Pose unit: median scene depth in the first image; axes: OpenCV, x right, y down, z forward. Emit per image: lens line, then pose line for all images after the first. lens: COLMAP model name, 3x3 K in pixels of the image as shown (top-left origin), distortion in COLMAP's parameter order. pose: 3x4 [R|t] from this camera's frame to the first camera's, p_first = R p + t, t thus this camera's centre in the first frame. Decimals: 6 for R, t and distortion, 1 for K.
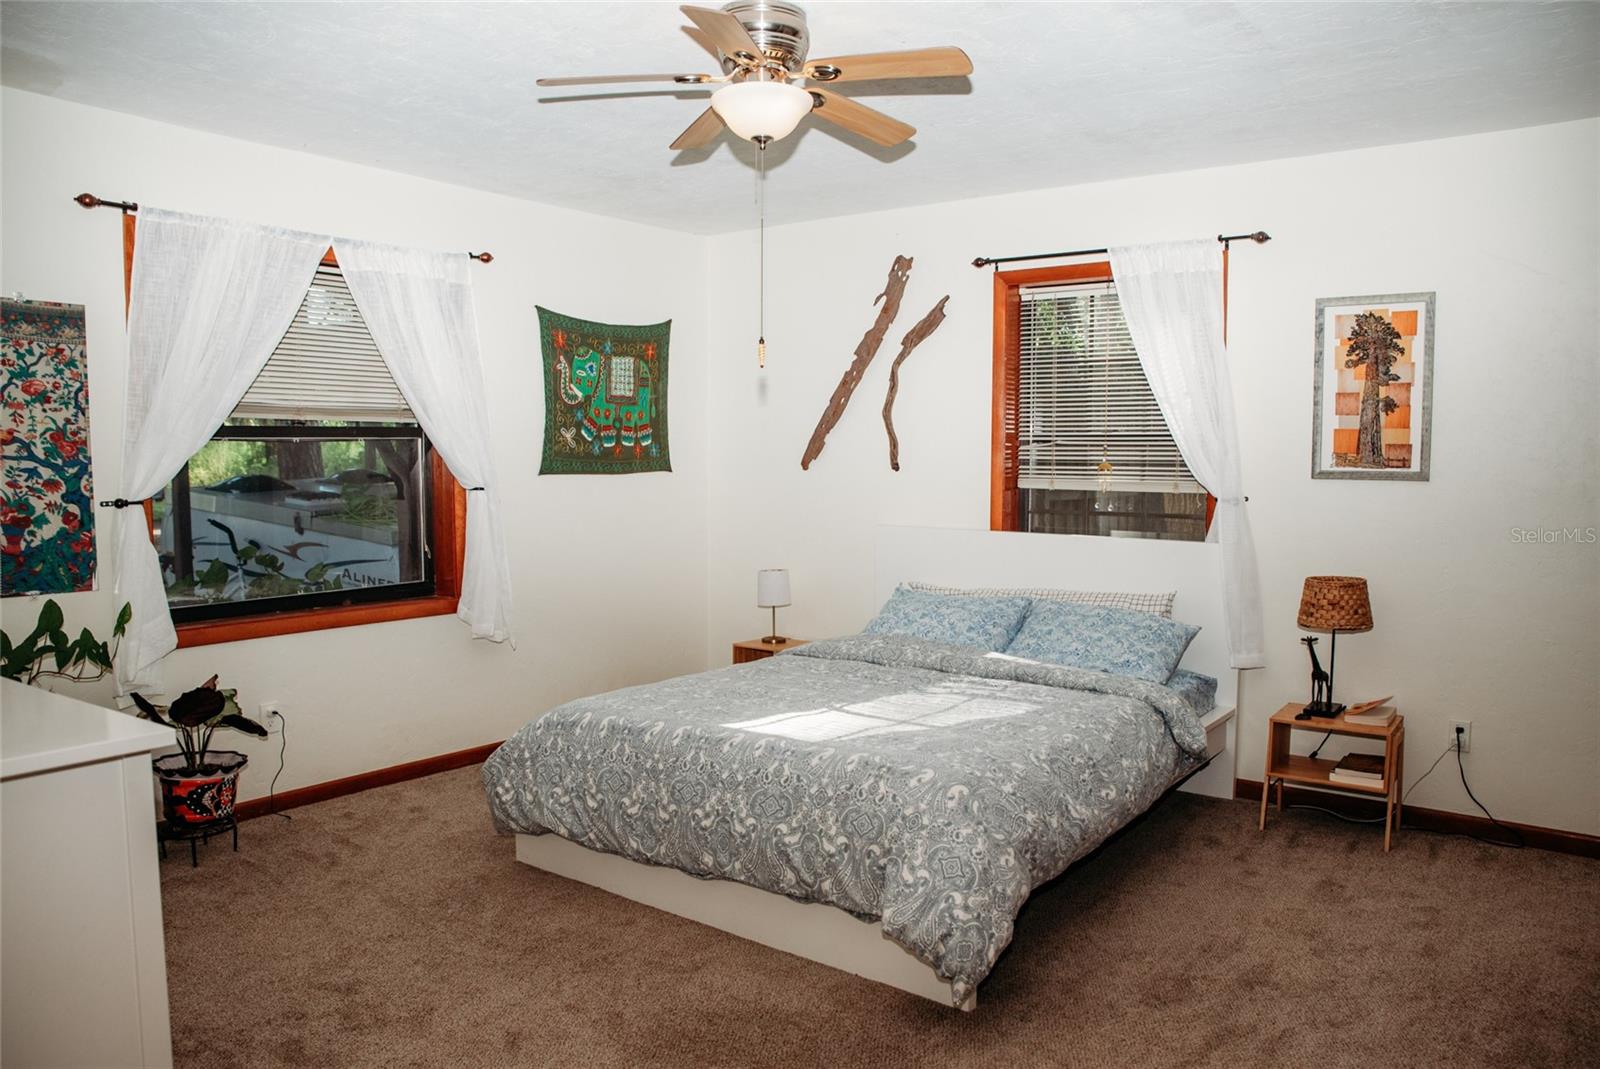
lens RADIAL K [[1146.3, 0, 828.2], [0, 1146.3, 558.0], [0, 0, 1]] dist [-0.141108, 0.097726]
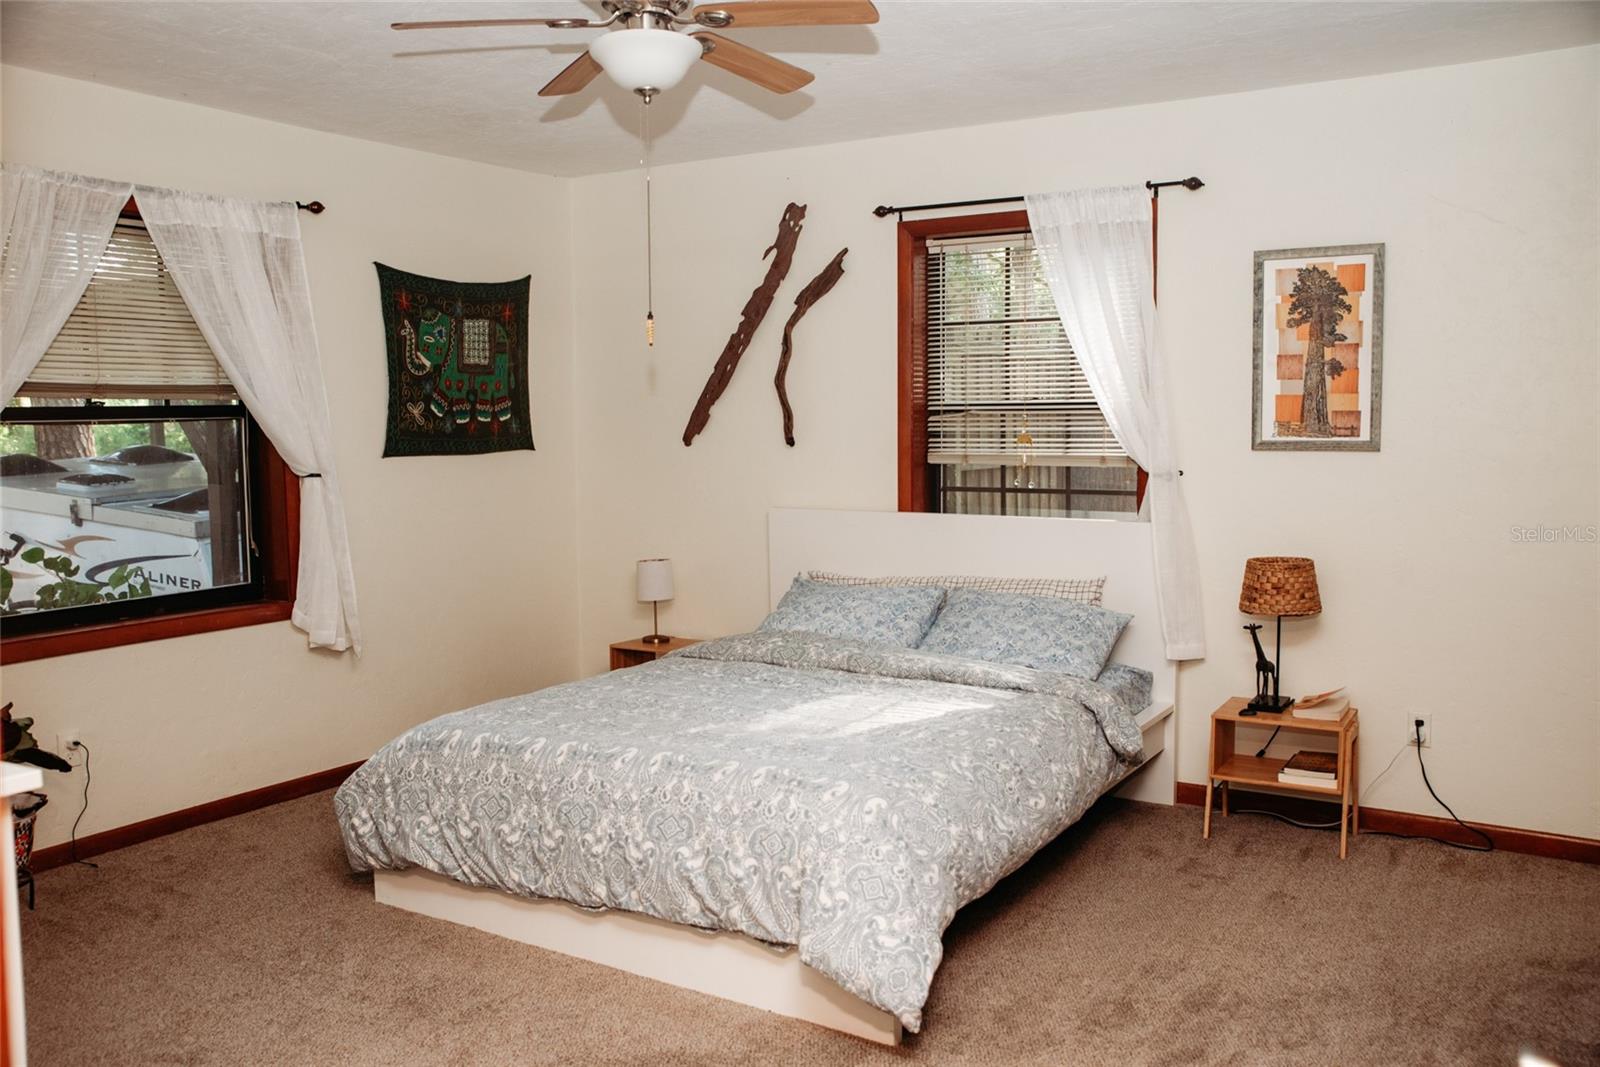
lens RADIAL K [[1345.9, 0, 800.0], [0, 1345.9, 533.5], [0, 0, 1]] dist [-0.091954, 0.118303]
pose [[0.997068, -0.019779, 0.073915, -0.015979], [0.019789, 0.999804, 0.000598, -0.011374], [-0.073913, 0.000866, 0.997264, -0.054613]]
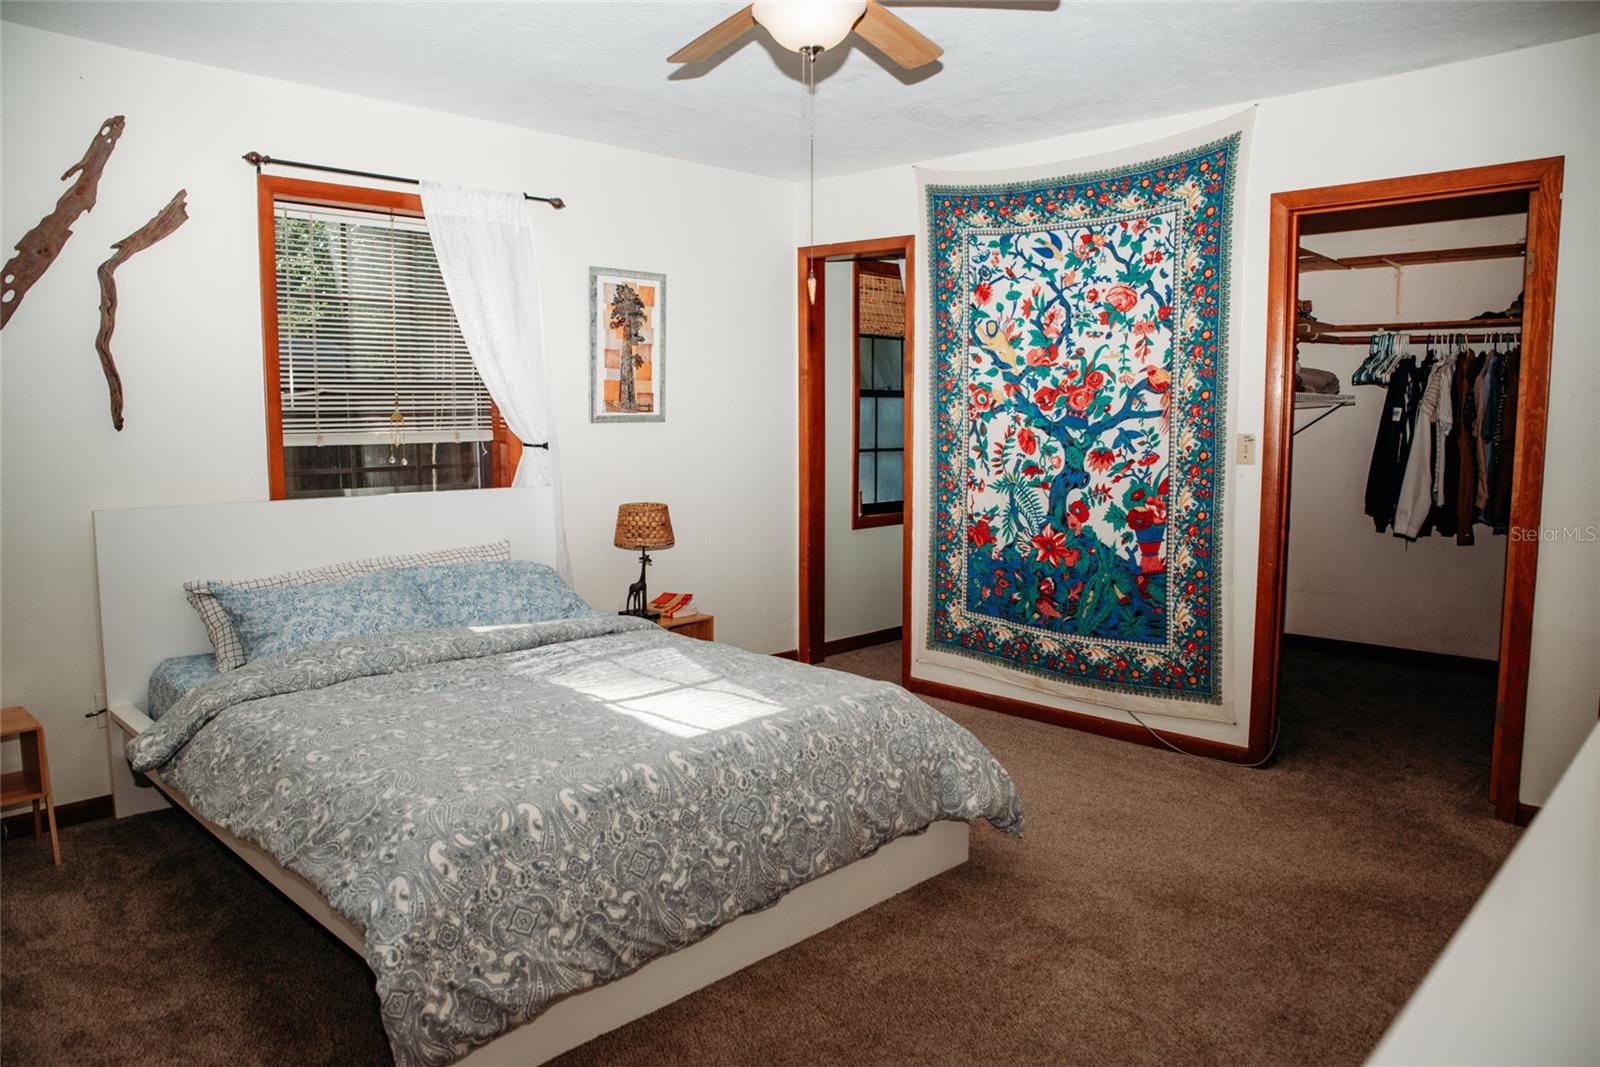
lens RADIAL K [[1088.8, 0, 810.5], [0, 1088.8, 537.2], [0, 0, 1]] dist [-0.136943, 0.100321]
pose [[0.135037, -0.118551, 0.983723, -0.671077], [0.088131, 0.990319, 0.107248, -0.056026], [-0.986913, 0.072214, 0.144177, 0.650733]]
